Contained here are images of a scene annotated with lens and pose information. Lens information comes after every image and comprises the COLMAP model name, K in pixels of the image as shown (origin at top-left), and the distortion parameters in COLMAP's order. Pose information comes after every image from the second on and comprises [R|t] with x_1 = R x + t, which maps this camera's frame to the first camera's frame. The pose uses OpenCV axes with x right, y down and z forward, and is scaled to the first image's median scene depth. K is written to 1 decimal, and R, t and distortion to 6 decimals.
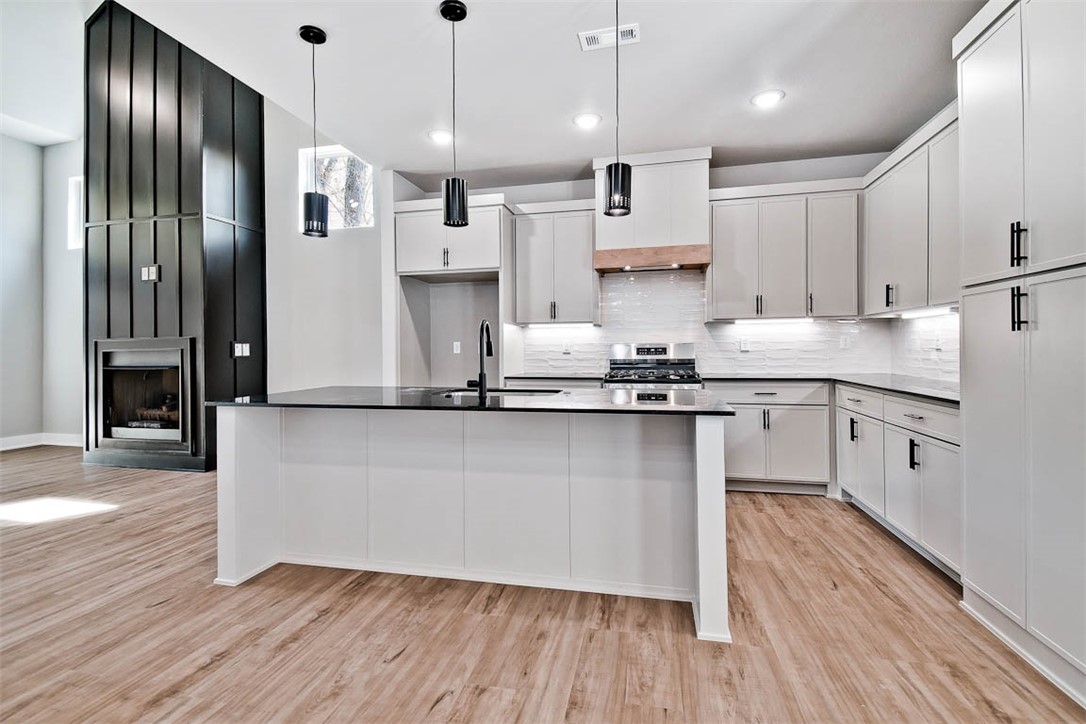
lens RADIAL K [[479.4, 0, 544.9], [0, 479.4, 337.9], [0, 0, 1]] dist [-0.000346, -0.013218]
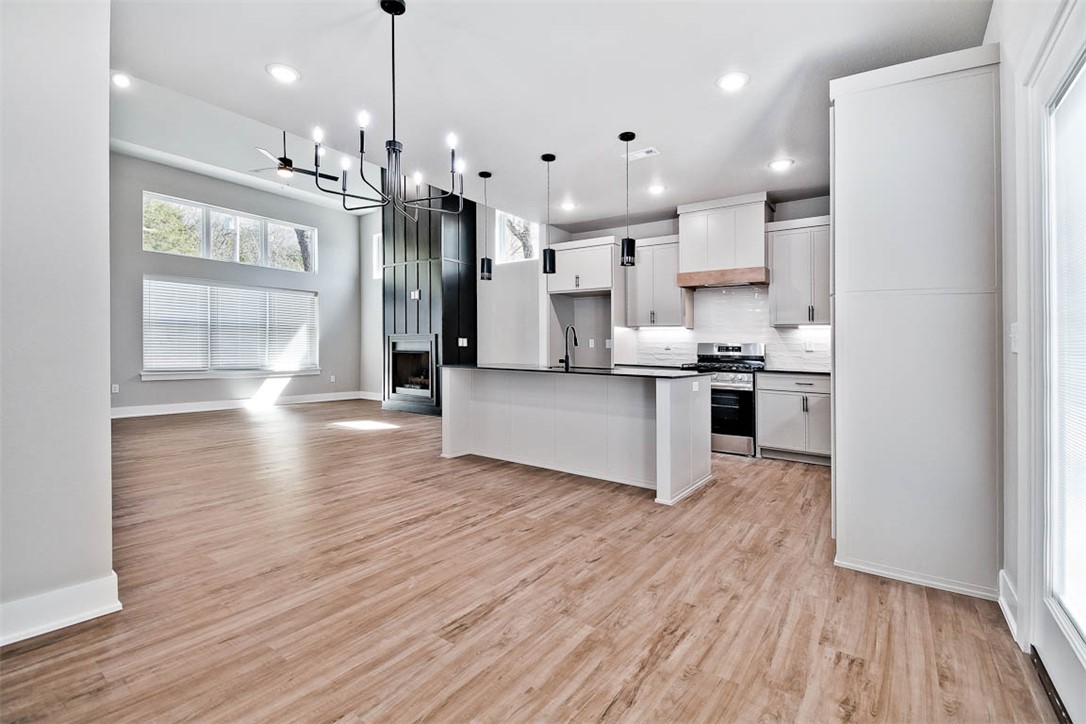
lens RADIAL K [[469.3, 0, 543.0], [0, 469.3, 362.0], [0, 0, 1]] dist [-0.058714, -0.000026]
pose [[0.910821, 0.037009, -0.411138, 0.286797], [-0.015382, 0.998324, 0.055788, 0.000322], [0.412514, -0.044489, 0.909864, -0.346523]]
